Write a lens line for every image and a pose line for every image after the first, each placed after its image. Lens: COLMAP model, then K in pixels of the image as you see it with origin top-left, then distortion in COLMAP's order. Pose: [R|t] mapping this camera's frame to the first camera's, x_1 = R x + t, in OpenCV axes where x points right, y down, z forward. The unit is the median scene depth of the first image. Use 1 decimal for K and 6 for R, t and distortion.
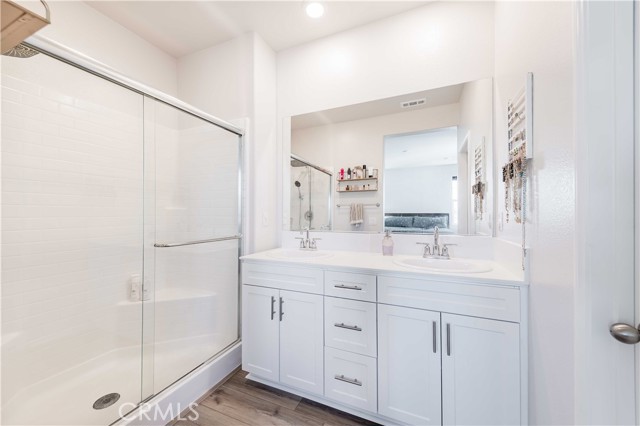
lens RADIAL K [[228.0, 0, 315.7], [0, 228.0, 212.4], [0, 0, 1]] dist [0.002559, 0.000147]
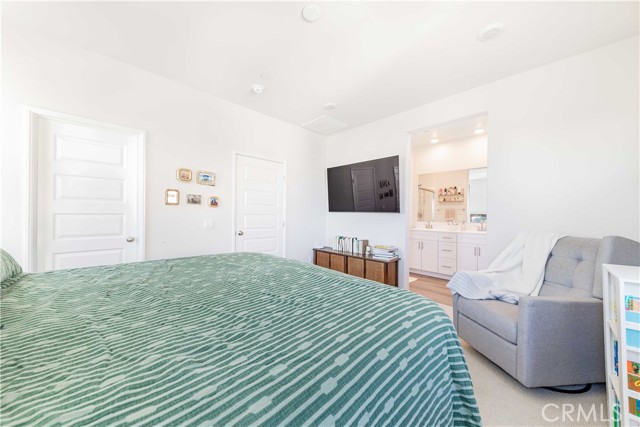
lens RADIAL K [[228.0, 0, 321.5], [0, 228.0, 212.0], [0, 0, 1]] dist [0.002559, 0.000147]
pose [[0.943957, 0.003809, -0.330045, -0.179356], [-0.001473, 0.999972, 0.007330, -0.024367], [0.330064, -0.006433, 0.943937, -1.006194]]
